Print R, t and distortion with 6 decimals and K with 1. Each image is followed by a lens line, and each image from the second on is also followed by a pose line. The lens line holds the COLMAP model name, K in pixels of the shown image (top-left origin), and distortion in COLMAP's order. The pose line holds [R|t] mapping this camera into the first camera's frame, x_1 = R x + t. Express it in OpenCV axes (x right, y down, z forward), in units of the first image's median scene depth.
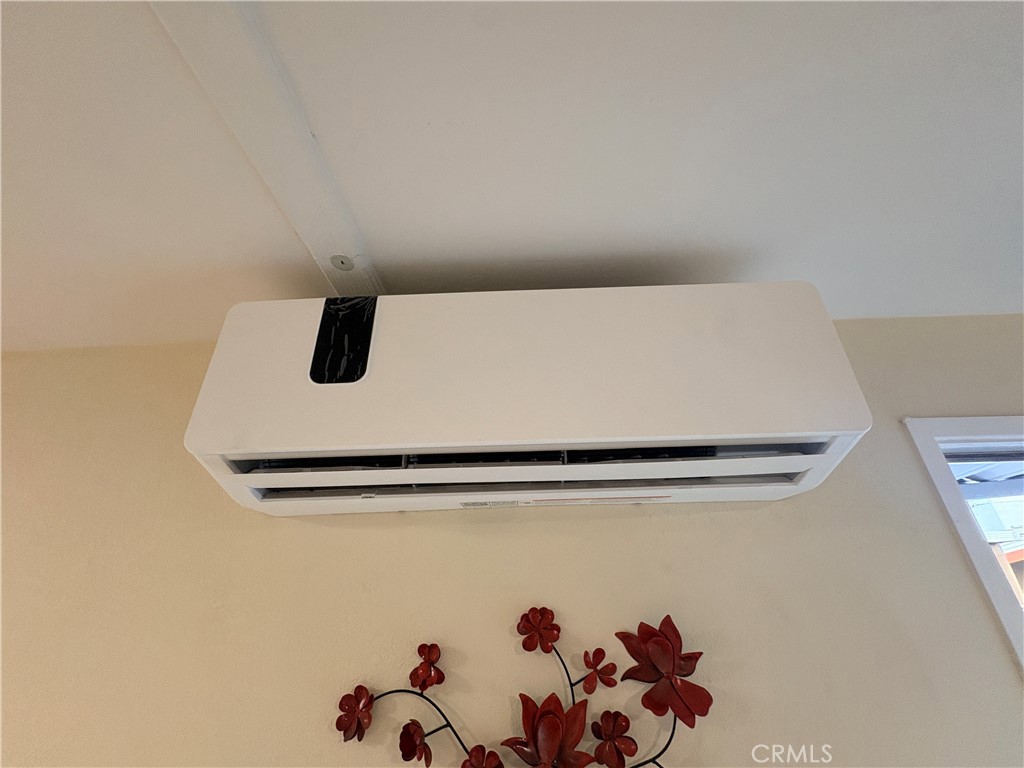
lens RADIAL K [[409.4, 0, 516.3], [0, 409.4, 390.5], [0, 0, 1]] dist [-0.001025, -0.000107]
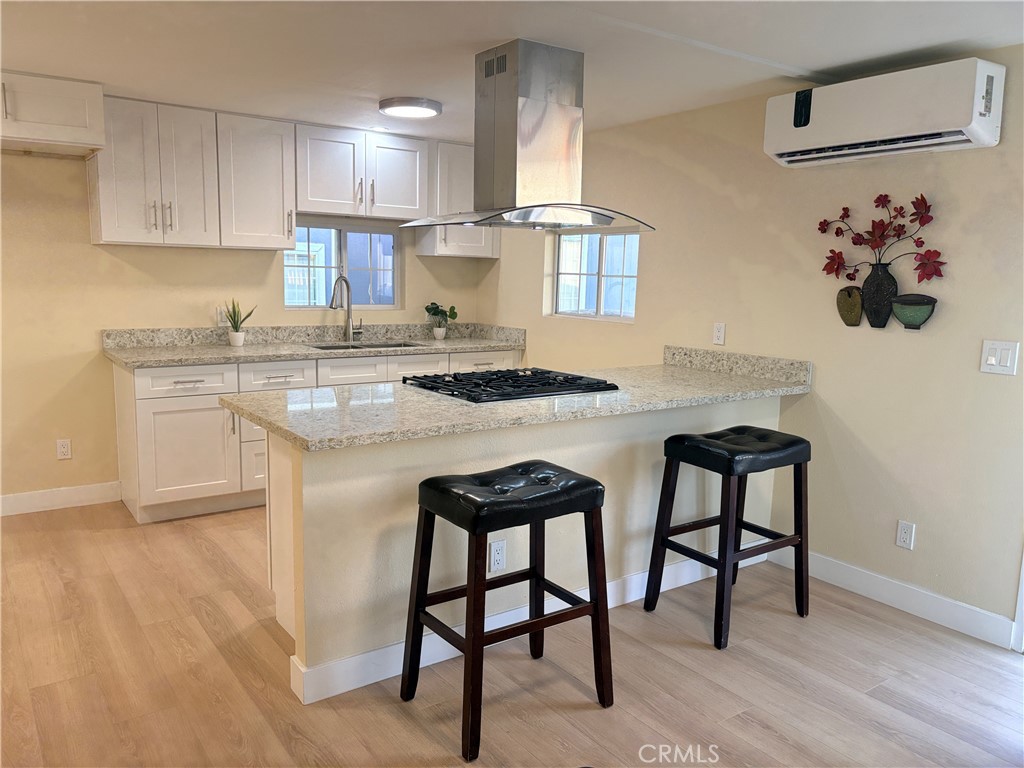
lens RADIAL K [[776.8, 0, 513.9], [0, 776.8, 386.6], [0, 0, 1]] dist [-0.001488, -0.000890]
pose [[0.597316, 0.145100, -0.788771, 3.104769], [0.313355, 0.863098, 0.396069, -1.295810], [0.738256, -0.483744, 0.470075, -4.223362]]
